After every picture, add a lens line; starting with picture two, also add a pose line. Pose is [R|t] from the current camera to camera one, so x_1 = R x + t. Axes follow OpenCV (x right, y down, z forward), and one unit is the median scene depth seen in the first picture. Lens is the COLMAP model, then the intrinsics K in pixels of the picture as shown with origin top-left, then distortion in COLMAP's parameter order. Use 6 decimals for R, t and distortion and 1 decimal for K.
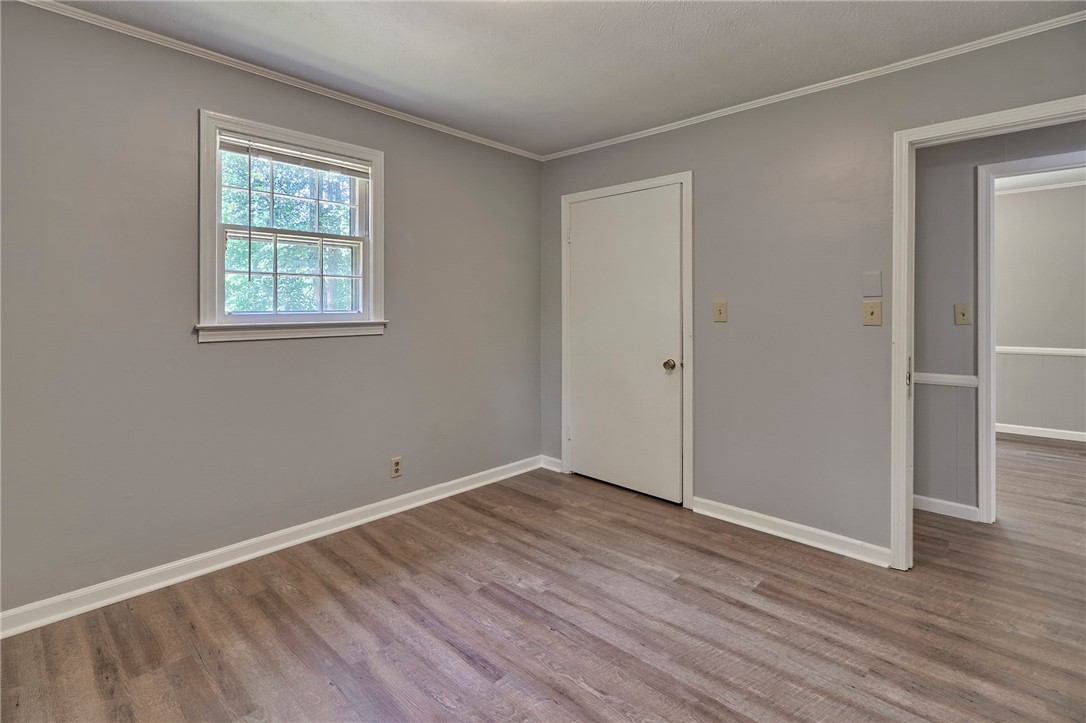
lens RADIAL K [[517.8, 0, 541.7], [0, 517.8, 304.2], [0, 0, 1]] dist [-0.000135, -0.001118]
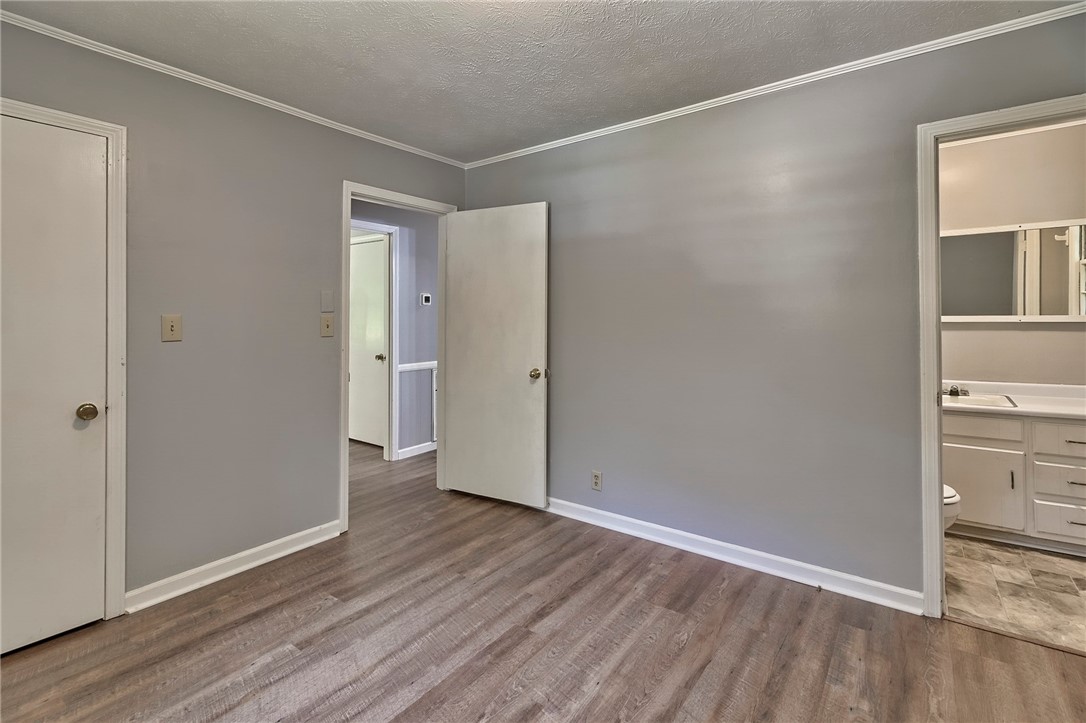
lens RADIAL K [[517.8, 0, 525.4], [0, 517.8, 310.4], [0, 0, 1]] dist [-0.000135, -0.001118]
pose [[-0.093158, 0.011265, 0.995588, -0.639836], [-0.000843, 0.999935, -0.011393, -0.005392], [-0.995651, -0.001901, -0.093142, 0.739990]]
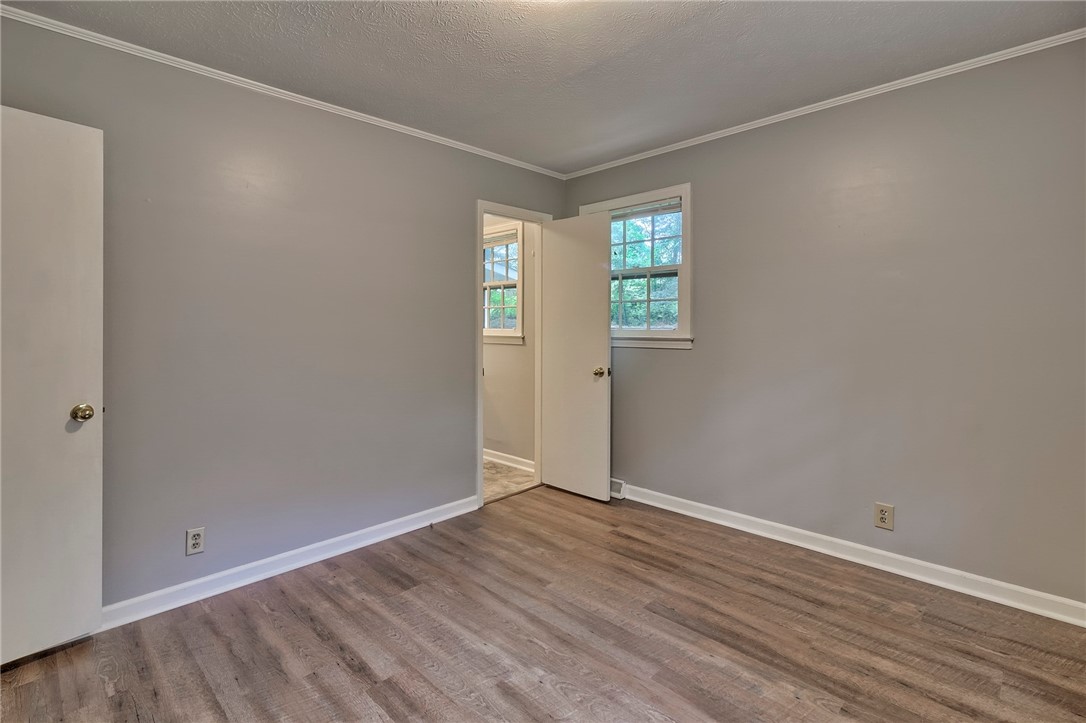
lens RADIAL K [[517.8, 0, 551.2], [0, 517.8, 326.8], [0, 0, 1]] dist [-0.000135, -0.001118]
pose [[-0.999824, -0.002146, 0.018630, 0.004798], [-0.001934, 0.999933, 0.011428, -0.006852], [-0.018654, 0.011390, -0.999761, 1.436221]]
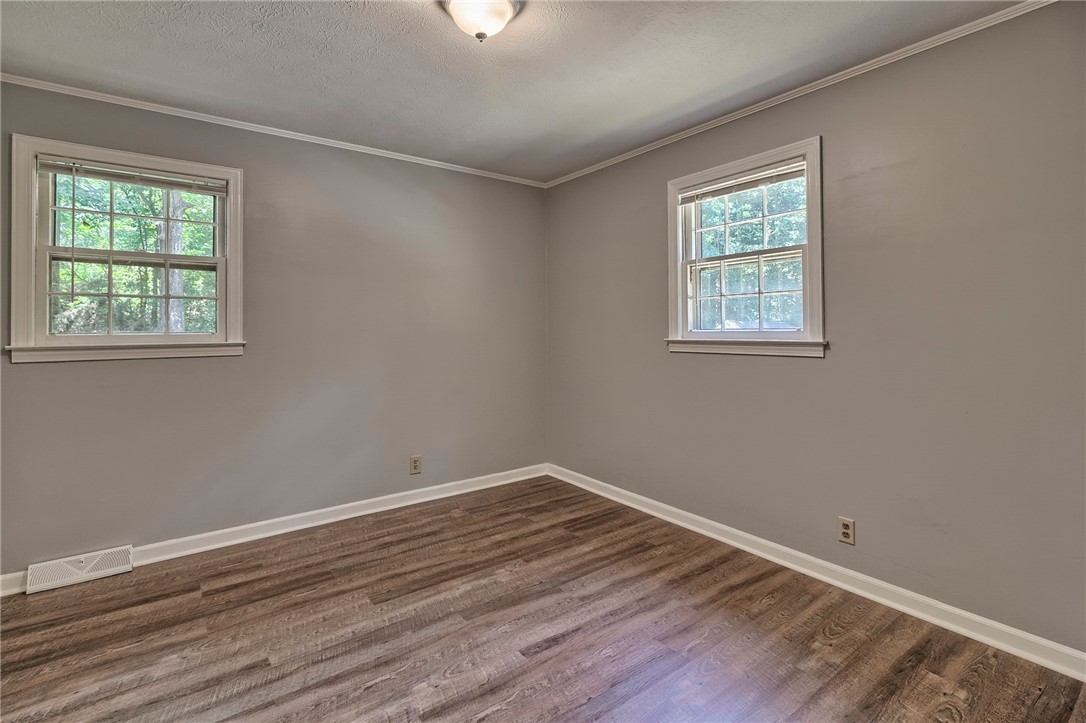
lens RADIAL K [[517.8, 0, 538.5], [0, 517.8, 318.1], [0, 0, 1]] dist [-0.000135, -0.001118]
pose [[-0.182741, -0.017277, -0.983009, 0.781381], [0.007722, 0.999790, -0.019008, 0.010717], [0.983131, -0.011065, -0.182569, 0.945860]]
